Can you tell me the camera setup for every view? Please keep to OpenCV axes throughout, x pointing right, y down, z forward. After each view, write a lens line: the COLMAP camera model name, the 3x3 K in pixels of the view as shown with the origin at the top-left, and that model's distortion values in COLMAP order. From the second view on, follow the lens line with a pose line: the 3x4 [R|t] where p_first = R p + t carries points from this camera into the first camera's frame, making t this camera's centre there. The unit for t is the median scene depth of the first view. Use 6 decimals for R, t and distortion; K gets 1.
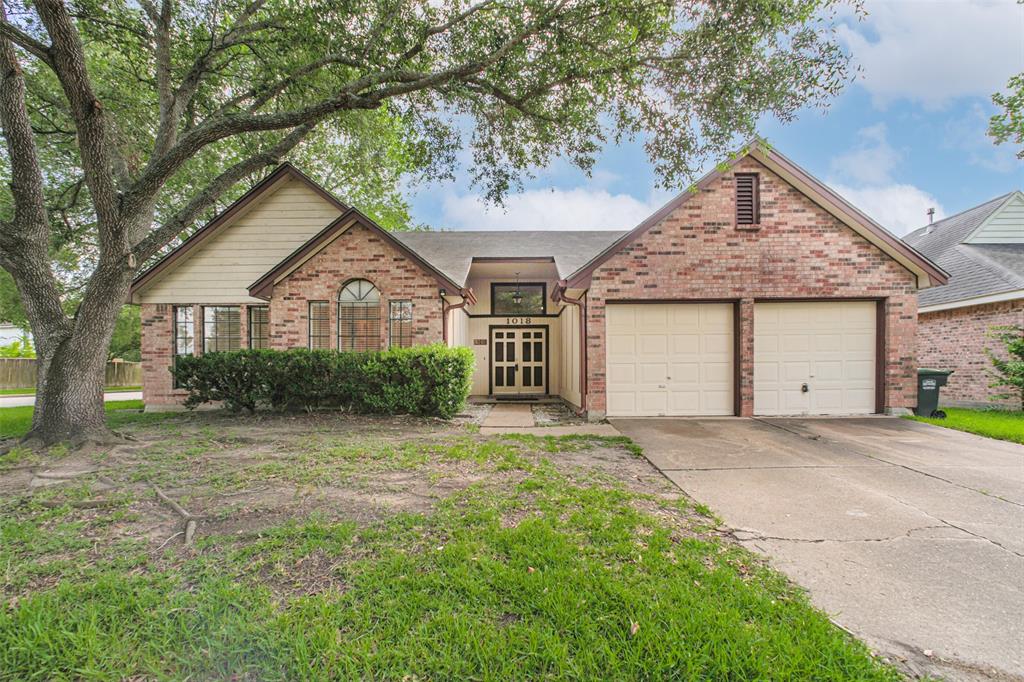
lens RADIAL K [[432.6, 0, 531.6], [0, 432.6, 370.7], [0, 0, 1]] dist [-0.013175, -0.000179]
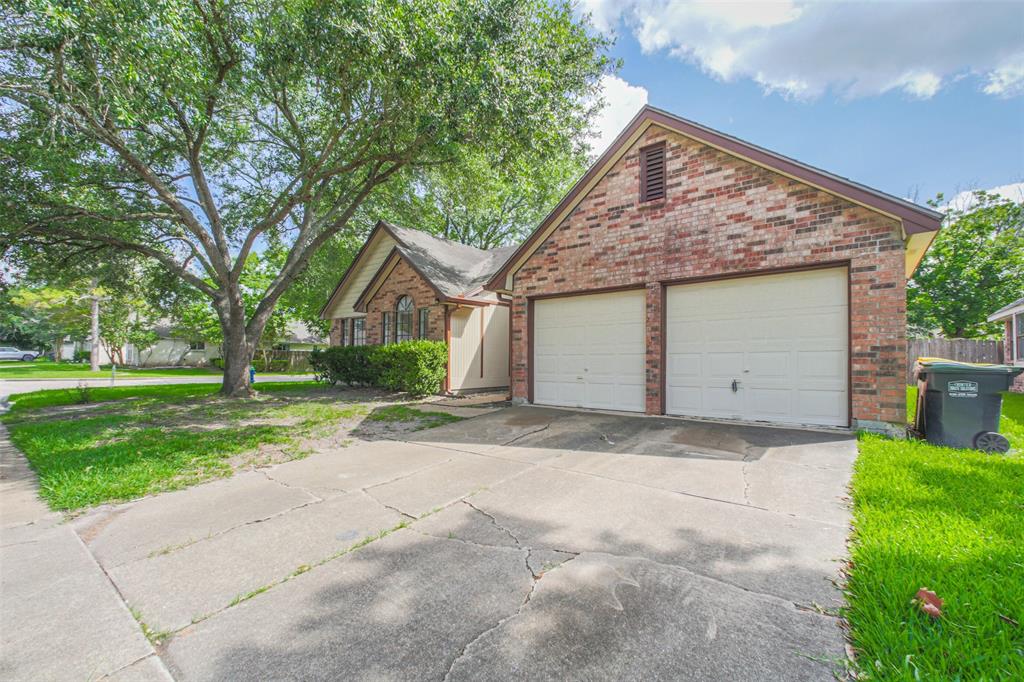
lens RADIAL K [[432.6, 0, 515.8], [0, 432.6, 342.8], [0, 0, 1]] dist [-0.013175, -0.000179]
pose [[0.787219, -0.016769, -0.616445, 0.830406], [-0.002375, 0.999540, -0.030223, -0.014492], [0.616669, 0.025256, 0.786818, 0.120344]]
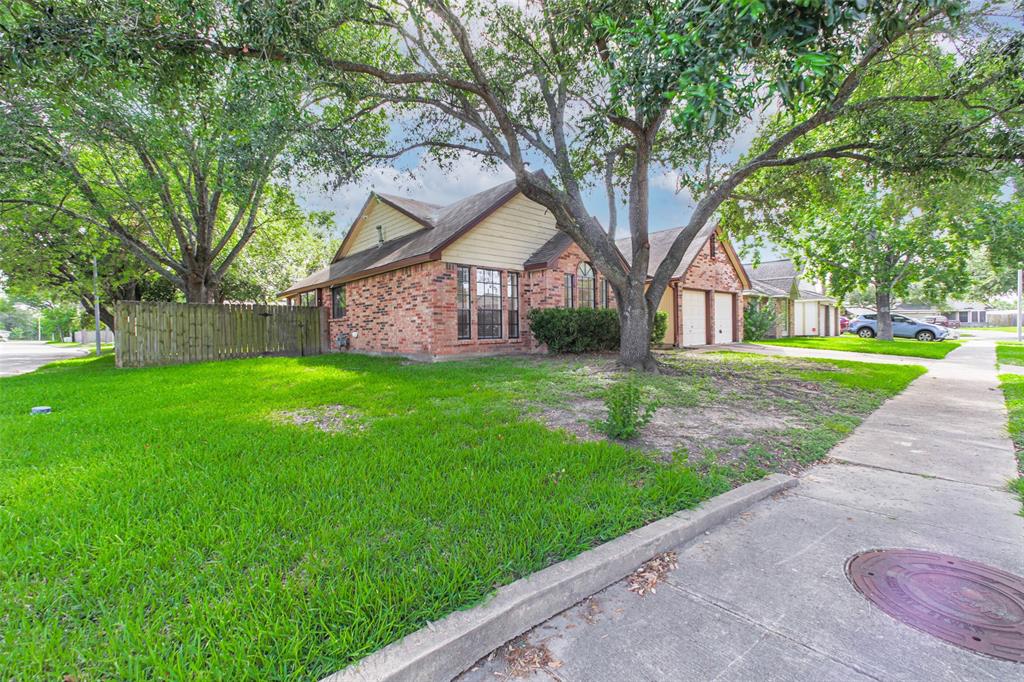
lens RADIAL K [[432.6, 0, 511.9], [0, 432.6, 335.6], [0, 0, 1]] dist [-0.013175, -0.000179]
pose [[0.734734, -0.017075, 0.678141, -1.724912], [0.014359, 0.999851, 0.009617, 0.025732], [-0.678204, 0.002672, 0.734869, 0.085146]]
